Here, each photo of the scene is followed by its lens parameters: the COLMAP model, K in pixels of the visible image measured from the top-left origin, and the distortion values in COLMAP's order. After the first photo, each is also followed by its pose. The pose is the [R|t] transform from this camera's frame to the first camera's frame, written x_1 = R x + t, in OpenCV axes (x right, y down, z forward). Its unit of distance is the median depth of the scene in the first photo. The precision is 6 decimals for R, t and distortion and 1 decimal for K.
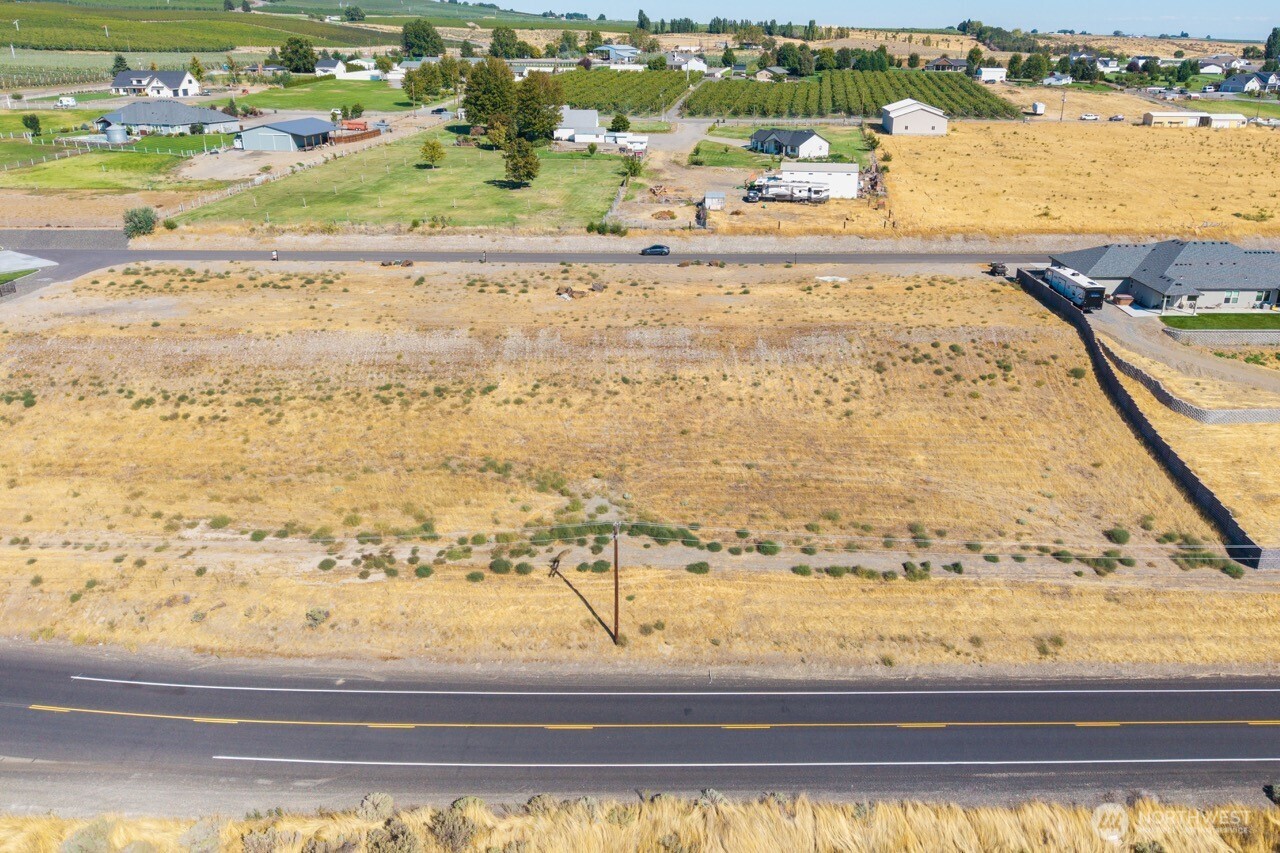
lens RADIAL K [[942.9, 0, 640.0], [0, 942.9, 426.5], [0, 0, 1]] dist [0.029776, -0.025943]
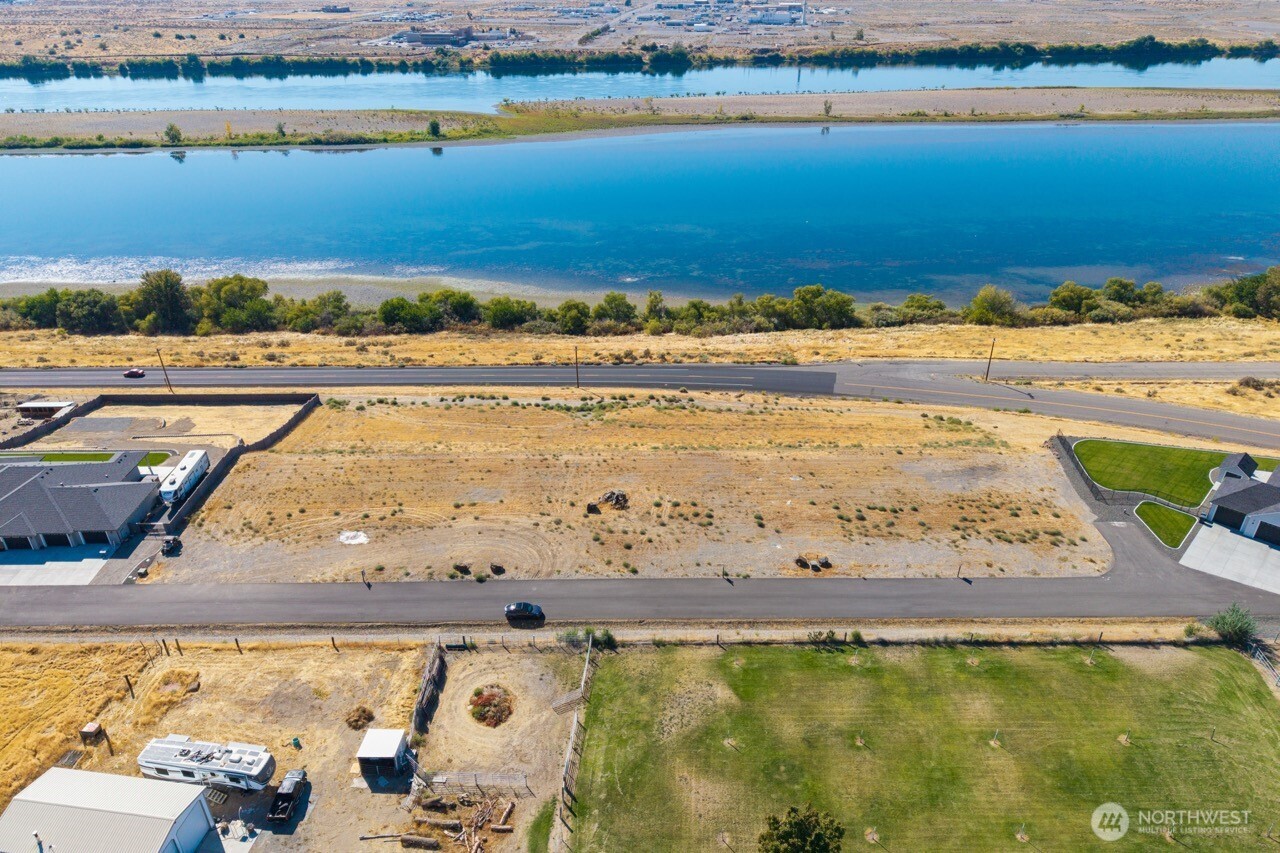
lens RADIAL K [[884.9, 0, 596.5], [0, 884.9, 486.9], [0, 0, 1]] dist [0.045117, -0.056702]
pose [[-0.999830, -0.013175, 0.012914, -0.075459], [0.002753, 0.585586, 0.810606, -1.123666], [-0.018242, 0.810503, -0.585450, 1.773384]]
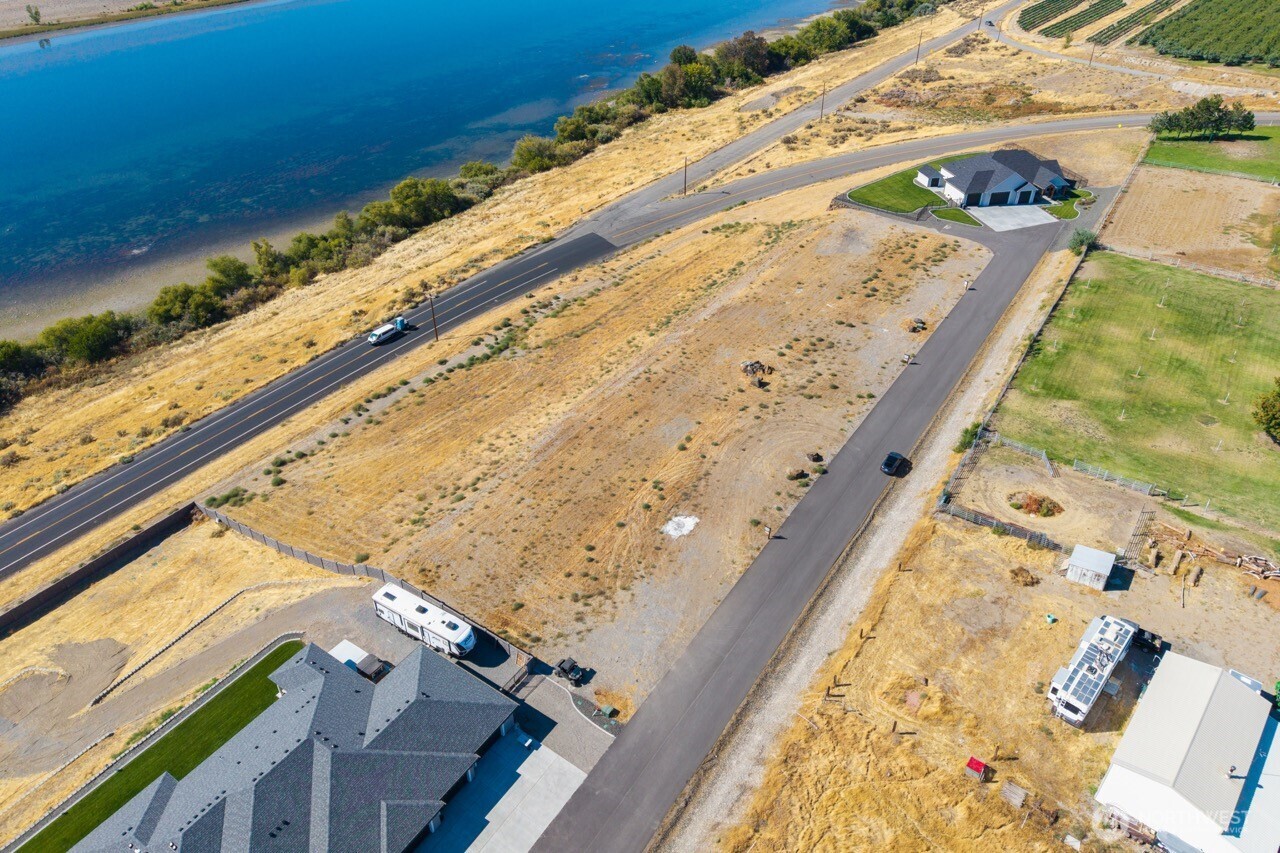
lens RADIAL K [[871.7, 0, 694.5], [0, 871.7, 423.4], [0, 0, 1]] dist [0.032024, -0.024865]
pose [[-0.534675, 0.467889, -0.703706, 0.829891], [-0.341028, 0.642445, 0.686269, -0.896196], [0.773190, 0.606914, -0.183936, 1.295559]]
